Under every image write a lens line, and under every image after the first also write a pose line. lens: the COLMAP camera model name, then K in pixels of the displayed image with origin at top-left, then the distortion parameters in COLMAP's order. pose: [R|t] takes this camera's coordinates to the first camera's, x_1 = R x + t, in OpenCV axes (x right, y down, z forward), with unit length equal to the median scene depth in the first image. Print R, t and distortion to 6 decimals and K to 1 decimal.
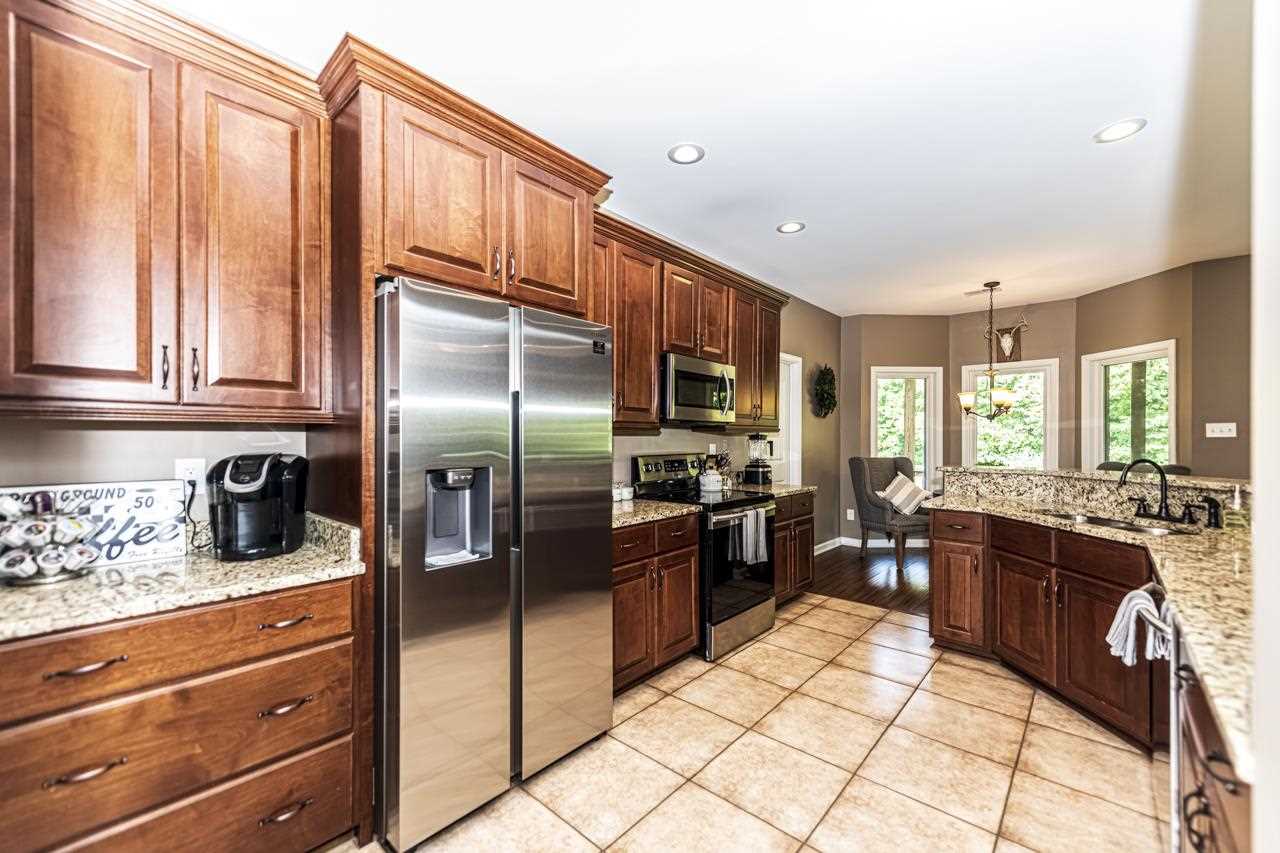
lens RADIAL K [[510.0, 0, 640.5], [0, 510.0, 442.6], [0, 0, 1]] dist [-0.001068, -0.000062]
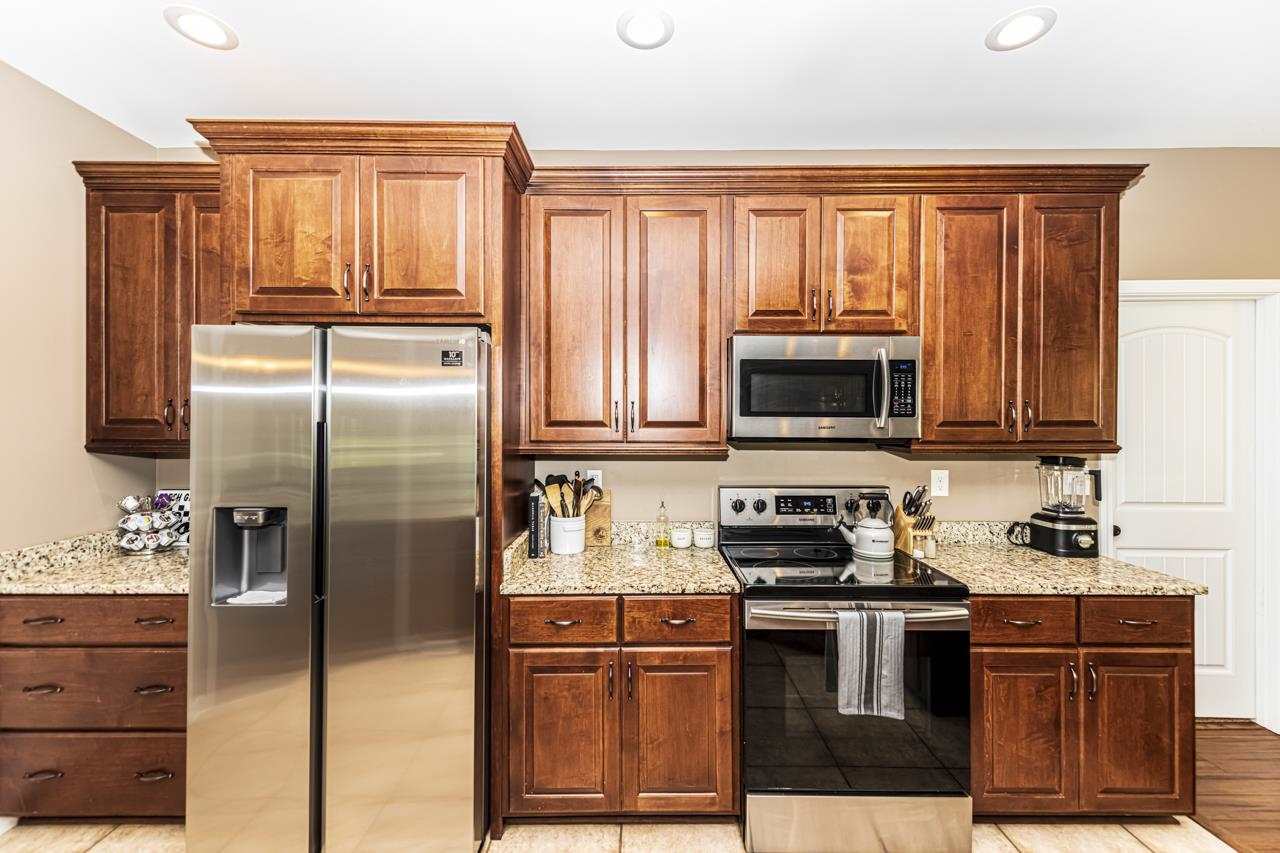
lens RADIAL K [[507.4, 0, 642.8], [0, 507.4, 466.6], [0, 0, 1]] dist [0.000322, -0.000050]
pose [[0.659079, -0.005103, -0.752056, 0.478768], [0.000662, 0.999981, -0.006205, -0.007211], [0.752073, 0.003592, 0.659070, 0.507632]]
